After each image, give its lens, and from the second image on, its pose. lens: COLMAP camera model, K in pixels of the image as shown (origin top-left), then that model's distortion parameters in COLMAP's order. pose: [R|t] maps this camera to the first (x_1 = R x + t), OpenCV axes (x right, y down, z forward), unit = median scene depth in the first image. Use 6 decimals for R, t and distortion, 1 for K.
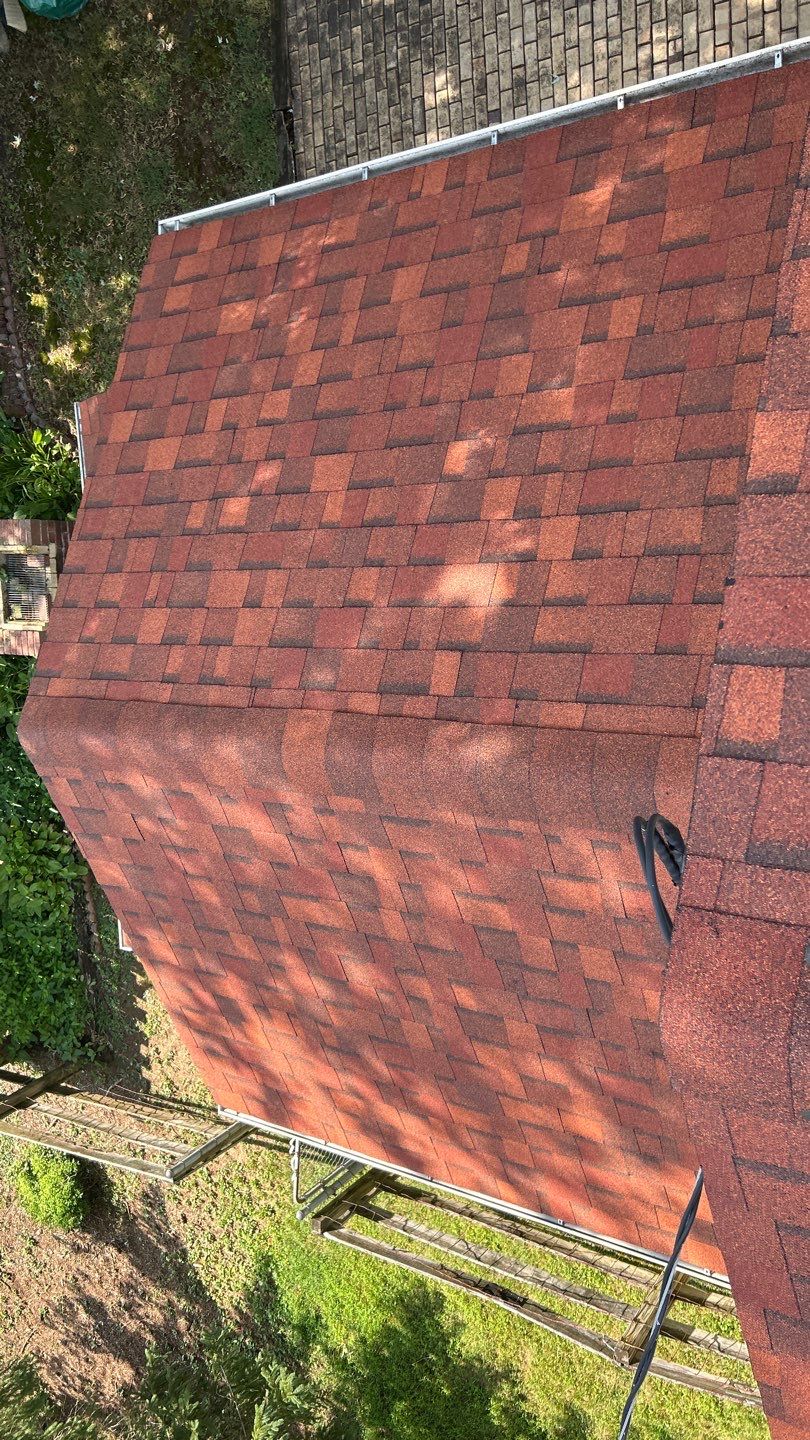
lens RADIAL K [[1077.0, 0, 405.7], [0, 1077.0, 716.9], [0, 0, 1]] dist [0.043493, -0.045781]
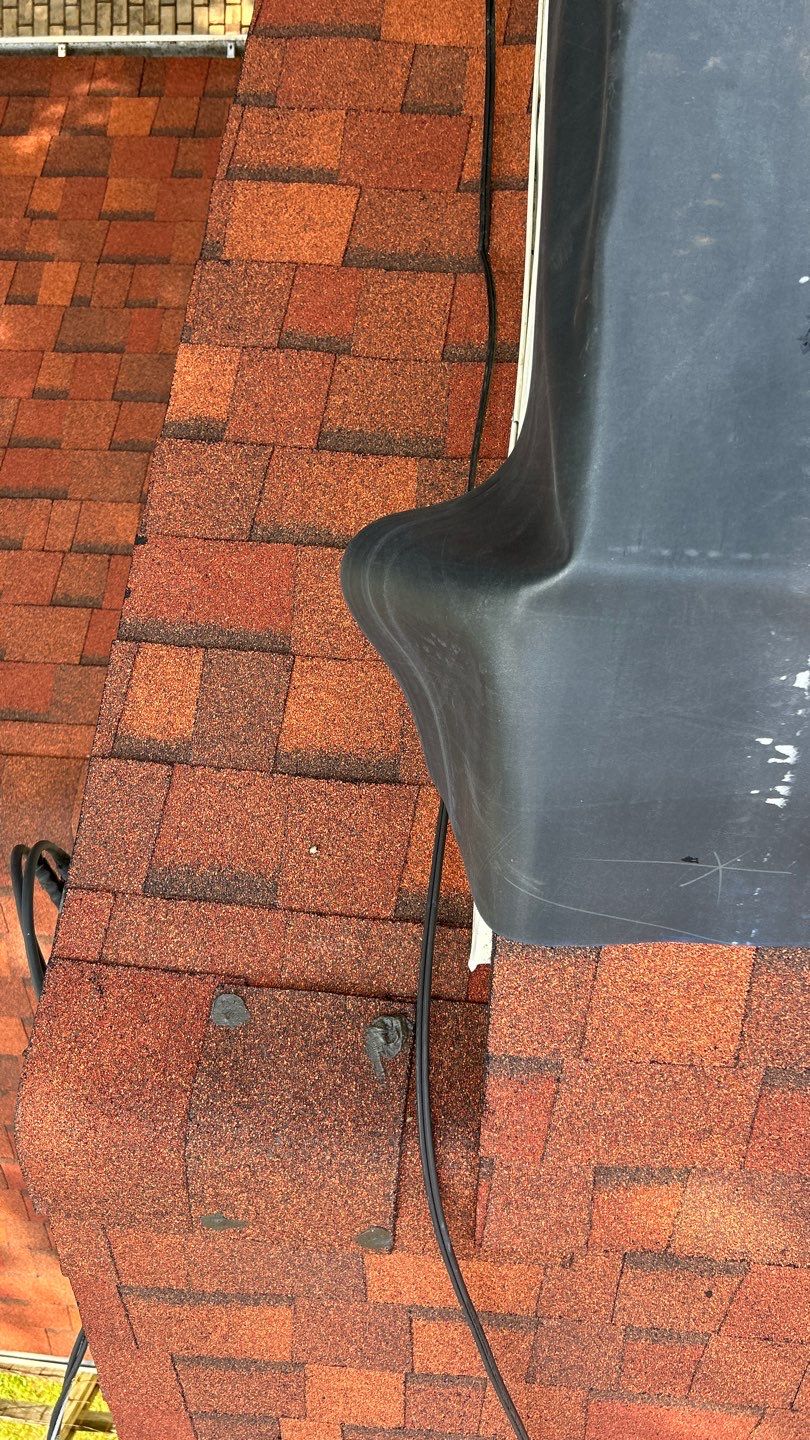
lens RADIAL K [[1077.0, 0, 415.4], [0, 1077.0, 721.7], [0, 0, 1]] dist [0.043493, -0.045781]
pose [[0.877929, 0.037886, 0.477290, 0.095811], [-0.018108, 0.998779, -0.045971, 0.037144], [-0.478449, 0.031717, 0.877542, 0.197255]]
